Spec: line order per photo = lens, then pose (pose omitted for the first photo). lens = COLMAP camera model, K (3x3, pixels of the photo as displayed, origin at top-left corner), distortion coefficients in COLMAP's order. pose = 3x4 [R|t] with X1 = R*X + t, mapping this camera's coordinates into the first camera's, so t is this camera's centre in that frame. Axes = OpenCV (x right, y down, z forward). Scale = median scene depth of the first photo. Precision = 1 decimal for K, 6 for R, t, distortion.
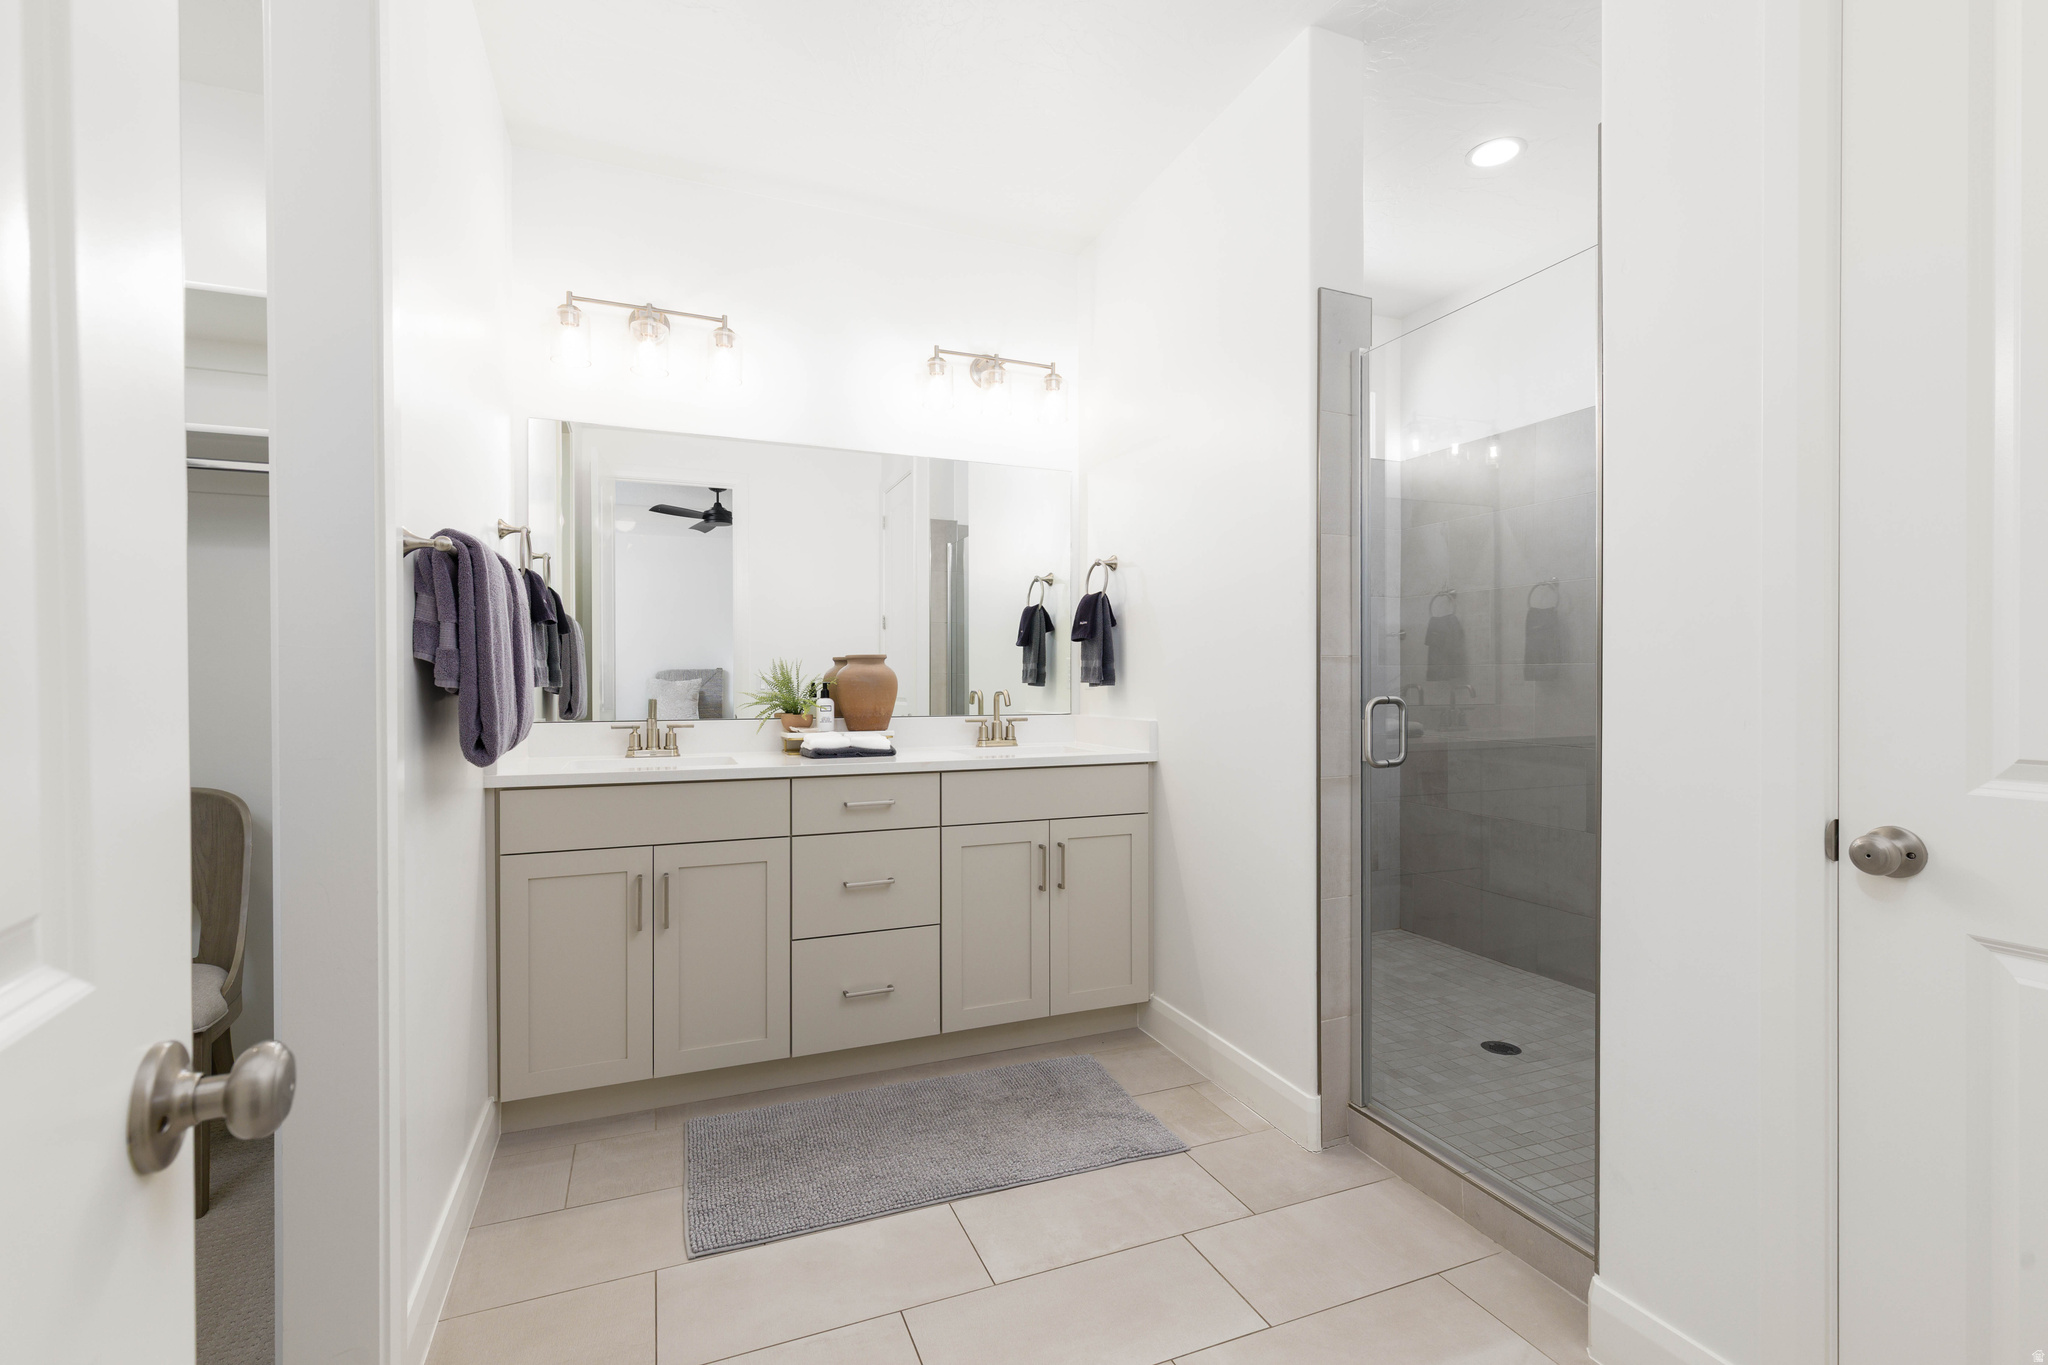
lens RADIAL K [[913.9, 0, 1027.3], [0, 913.9, 679.5], [0, 0, 1]] dist [-0.005720, -0.000394]
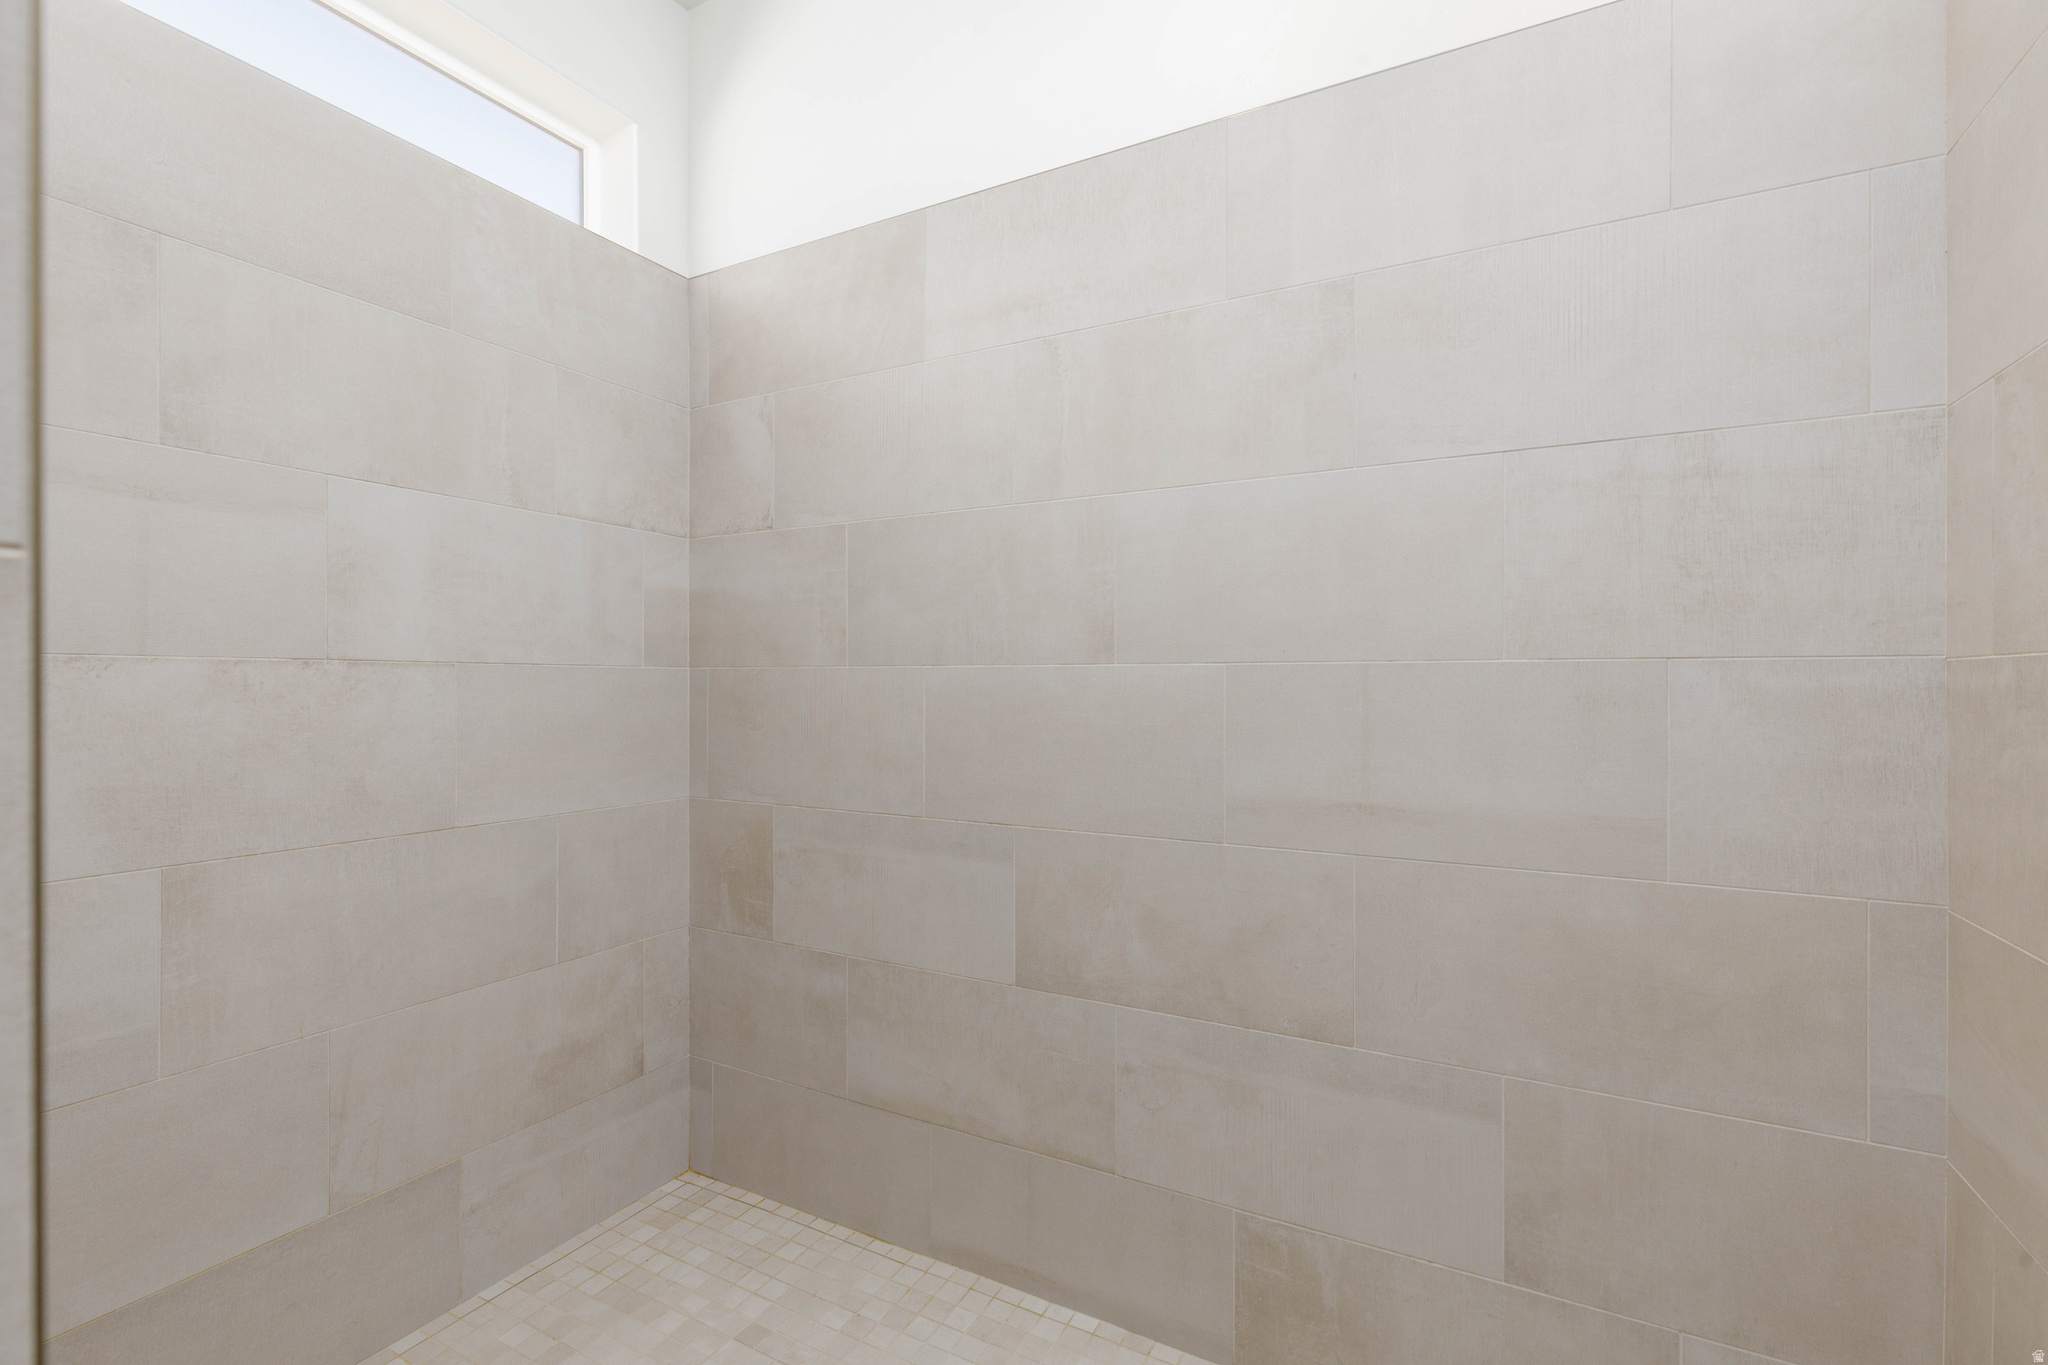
lens RADIAL K [[913.9, 0, 1025.9], [0, 913.9, 685.6], [0, 0, 1]] dist [-0.005720, -0.000394]
pose [[0.778937, 0.004223, 0.627088, 0.247111], [0.003596, 0.999931, -0.011200, 0.000447], [-0.627092, 0.010979, 0.778868, 0.504246]]
